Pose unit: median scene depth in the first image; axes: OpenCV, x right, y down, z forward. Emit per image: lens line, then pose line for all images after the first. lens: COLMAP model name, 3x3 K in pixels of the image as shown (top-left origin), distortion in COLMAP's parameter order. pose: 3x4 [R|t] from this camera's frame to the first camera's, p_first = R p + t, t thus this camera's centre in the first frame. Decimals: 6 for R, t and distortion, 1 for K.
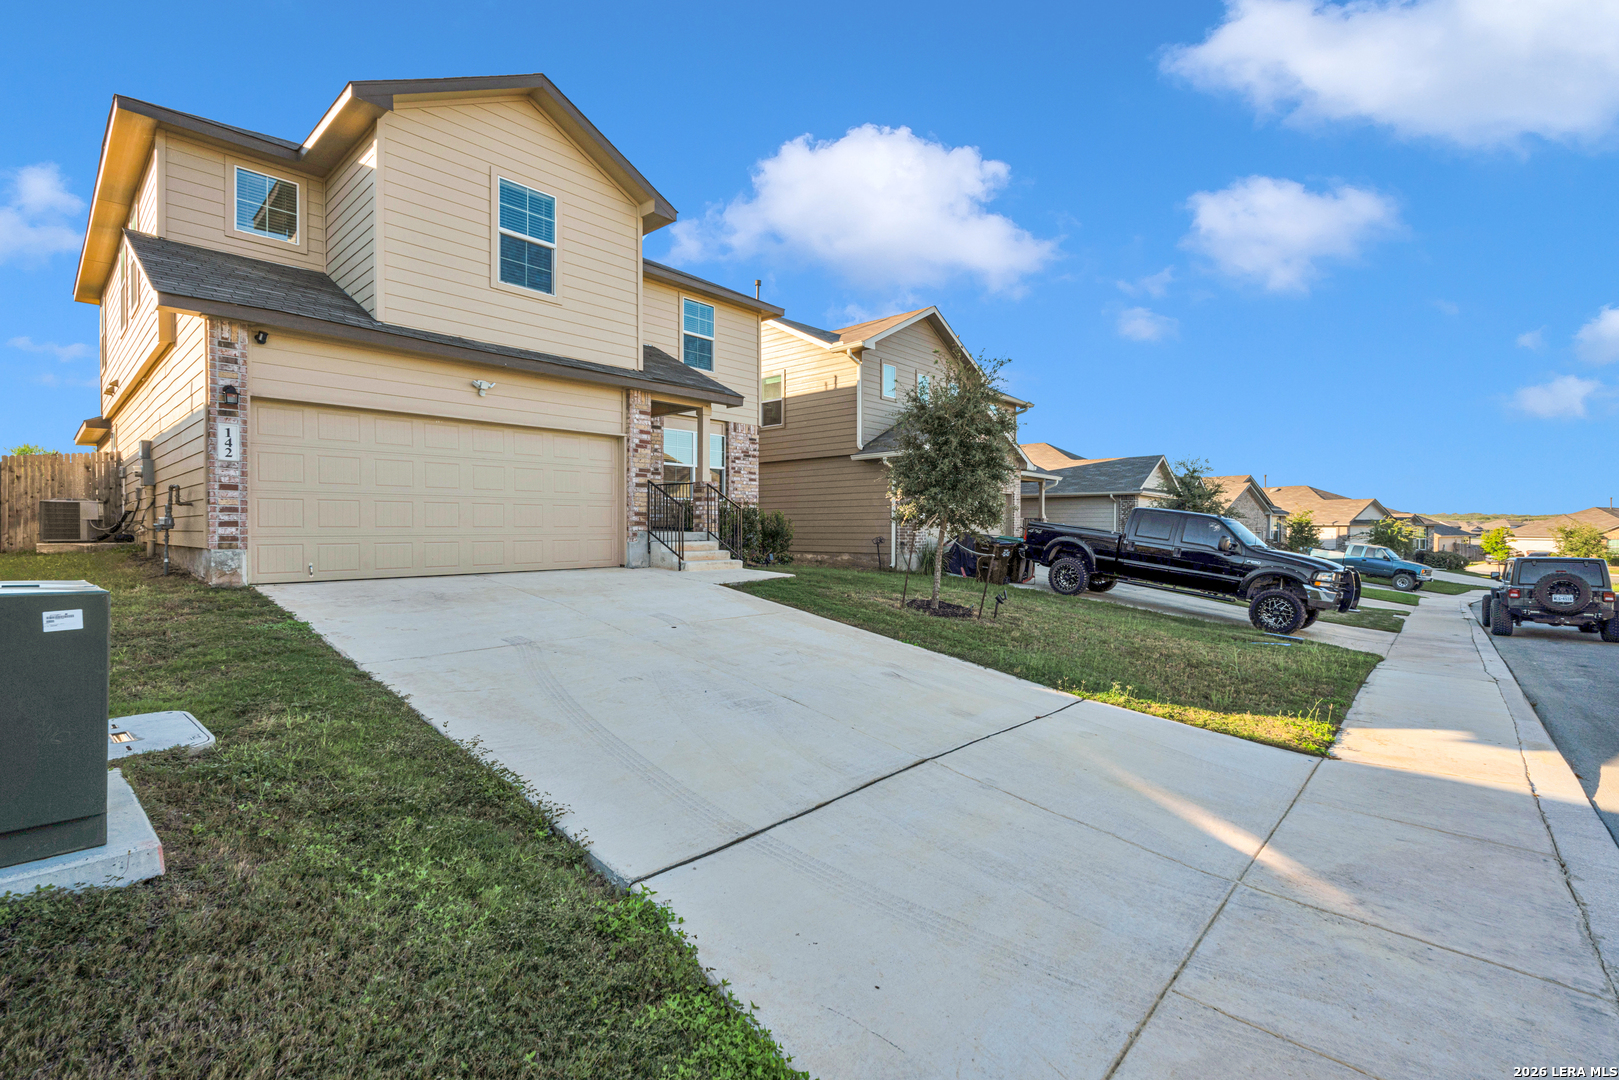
lens RADIAL K [[719.5, 0, 809.5], [0, 719.5, 540.0], [0, 0, 1]] dist [-0.000331, 0.000117]
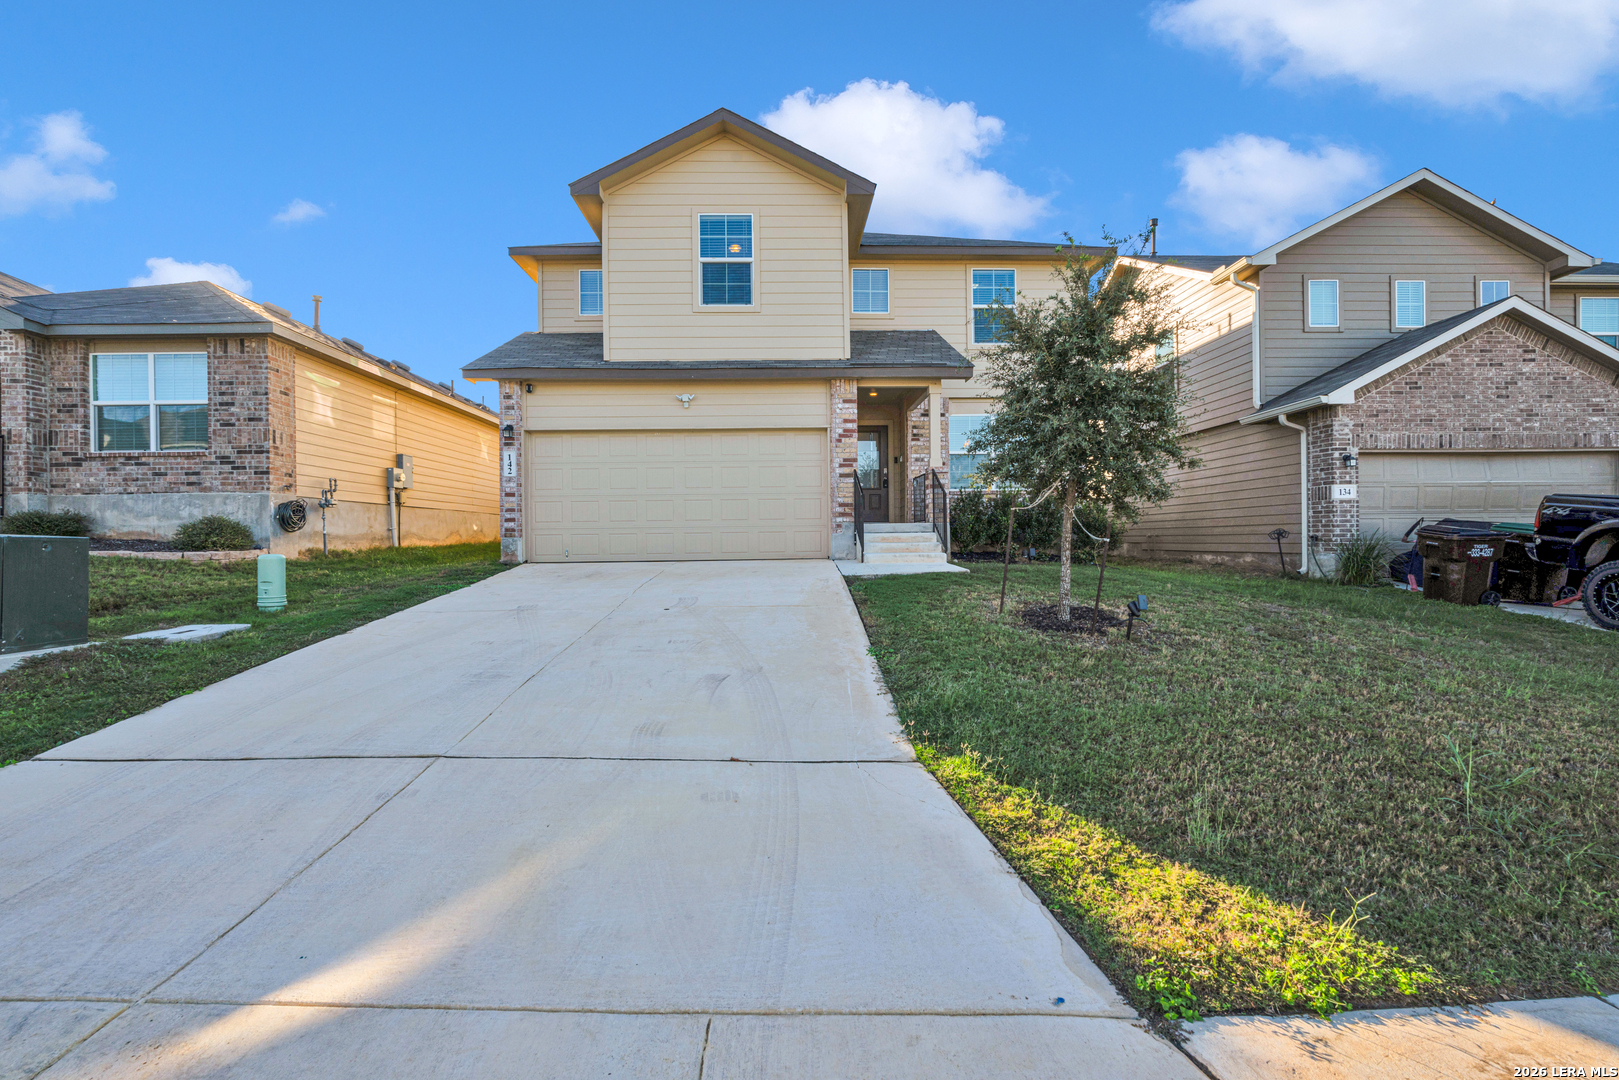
lens RADIAL K [[711.0, 0, 811.1], [0, 711.0, 545.7], [0, 0, 1]] dist [-0.005154, 0.000073]
pose [[0.691529, -0.003287, -0.722341, 0.436370], [-0.000860, 0.999985, -0.005374, 0.024624], [0.722348, 0.004337, 0.691516, 0.300756]]
